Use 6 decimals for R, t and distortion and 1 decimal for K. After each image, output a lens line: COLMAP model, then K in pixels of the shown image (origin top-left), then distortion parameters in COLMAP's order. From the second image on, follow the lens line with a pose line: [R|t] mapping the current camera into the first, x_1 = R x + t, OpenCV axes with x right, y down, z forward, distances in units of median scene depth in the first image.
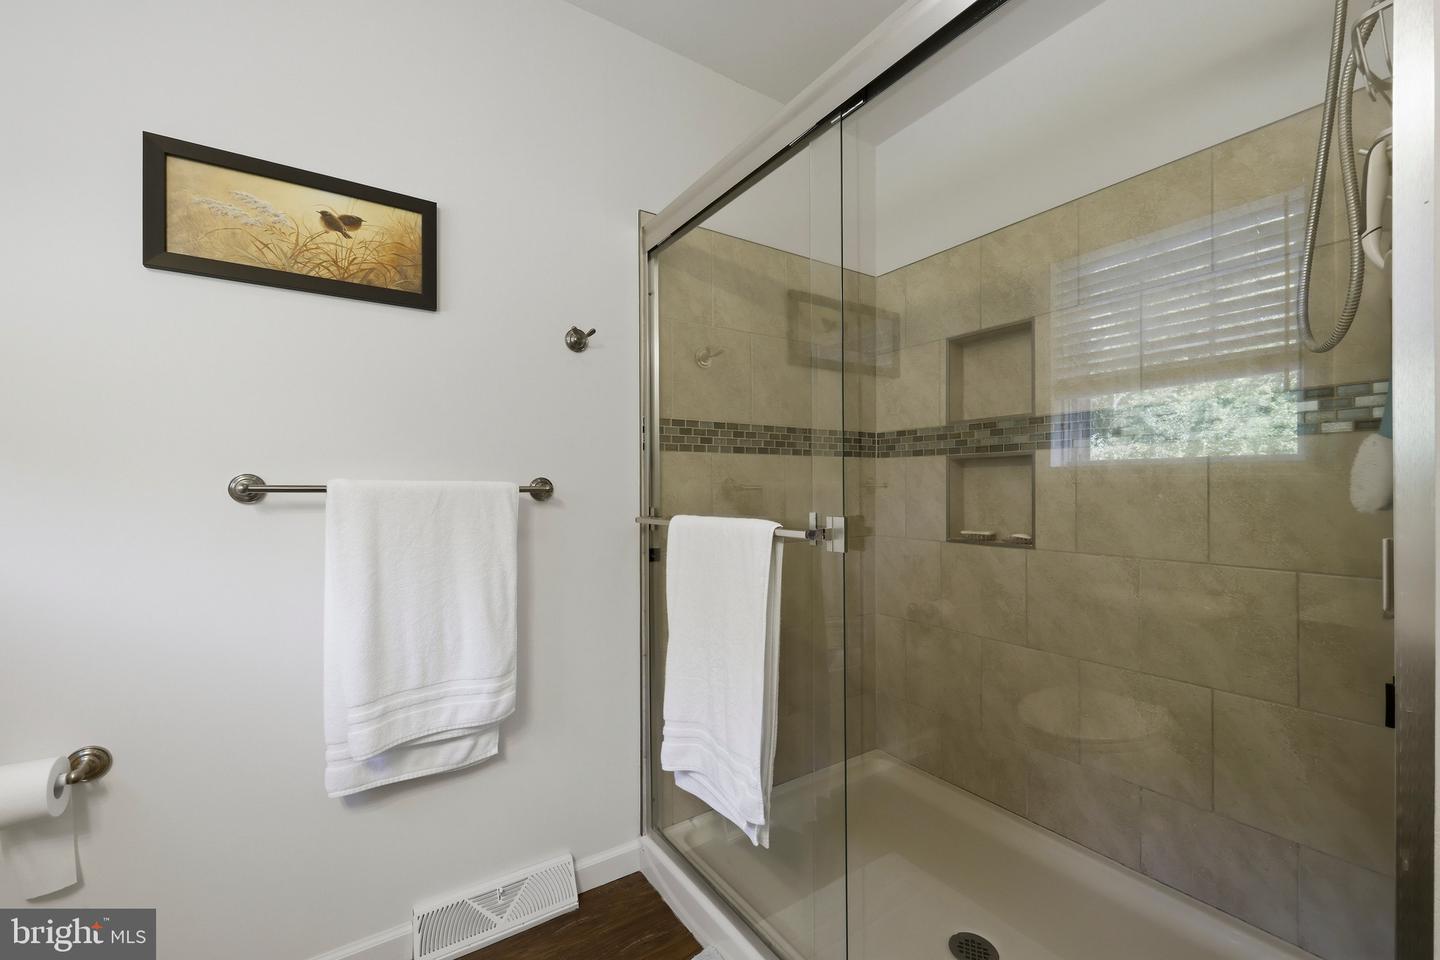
lens RADIAL K [[584.3, 0, 722.0], [0, 584.3, 488.1], [0, 0, 1]] dist [-0.004863, -0.000226]
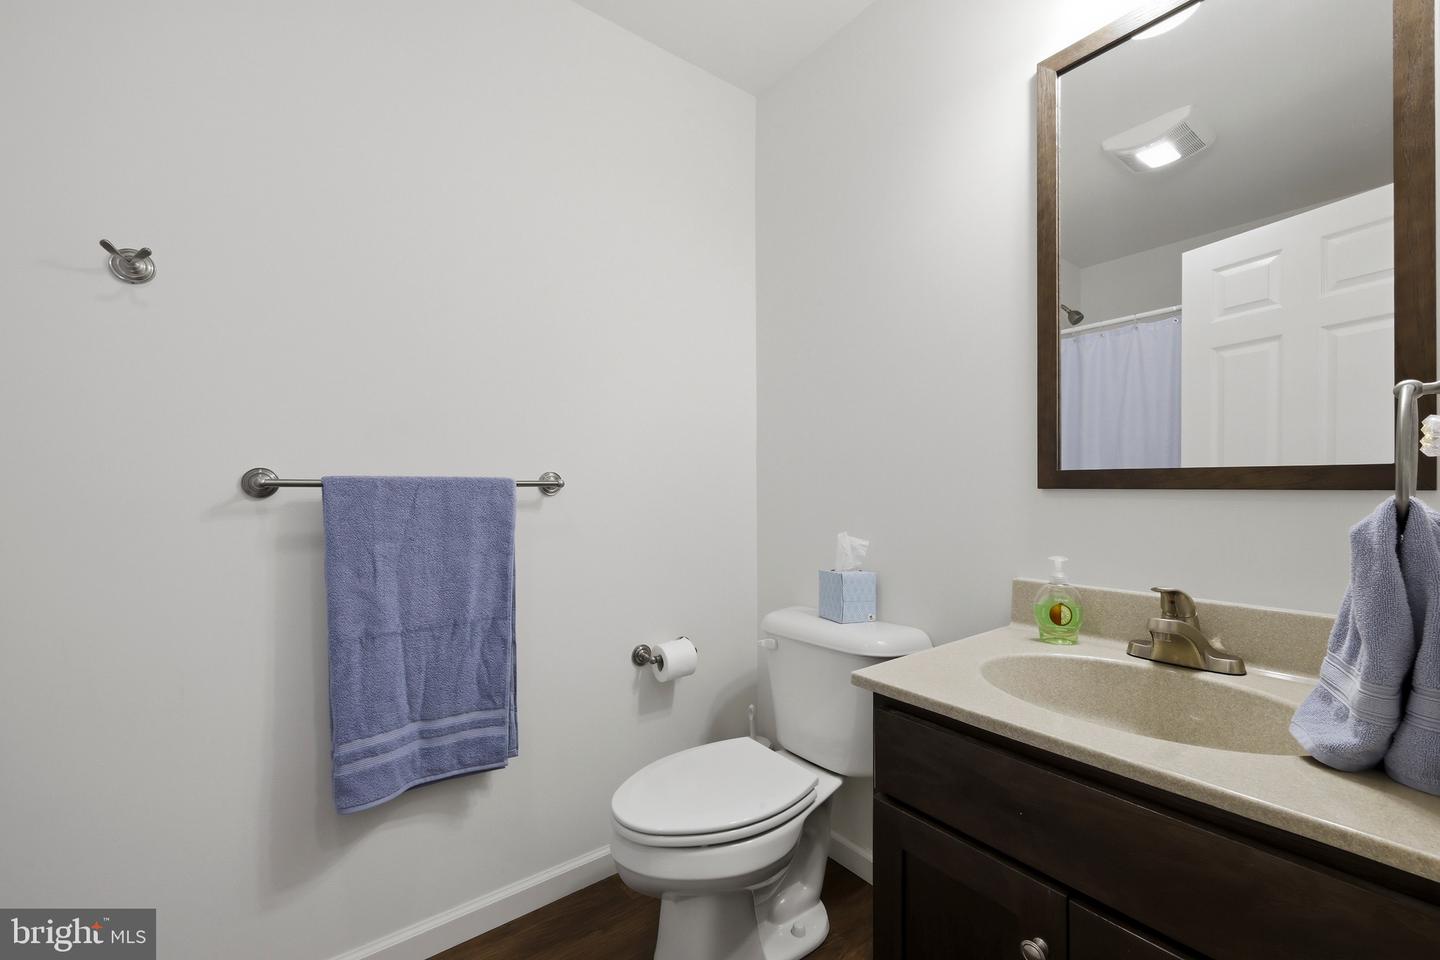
lens RADIAL K [[584.3, 0, 722.0], [0, 584.3, 488.1], [0, 0, 1]] dist [-0.004863, -0.000226]
pose [[-0.997718, 0.016365, -0.065509, -0.750107], [0.015622, 0.999808, 0.011845, 0.003340], [0.065690, 0.010794, -0.997782, 2.641077]]
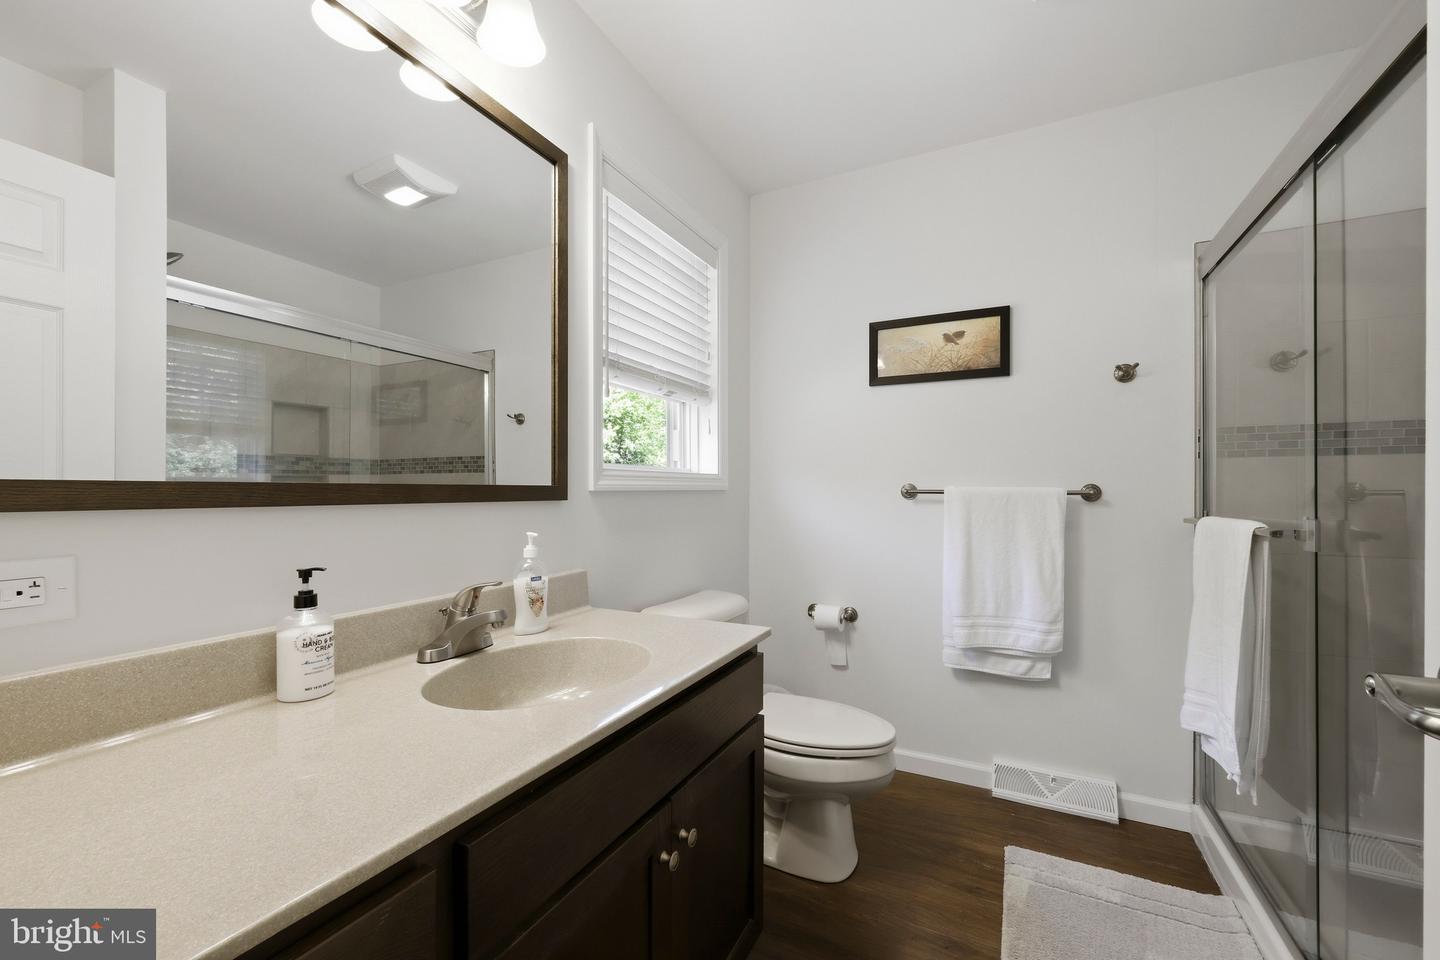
lens RADIAL K [[584.3, 0, 722.0], [0, 584.3, 488.1], [0, 0, 1]] dist [-0.004863, -0.000226]
pose [[0.494036, -0.000170, -0.869441, 0.479562], [-0.003903, 0.999989, -0.002413, -0.002582], [0.869432, 0.004585, 0.494030, -0.420724]]
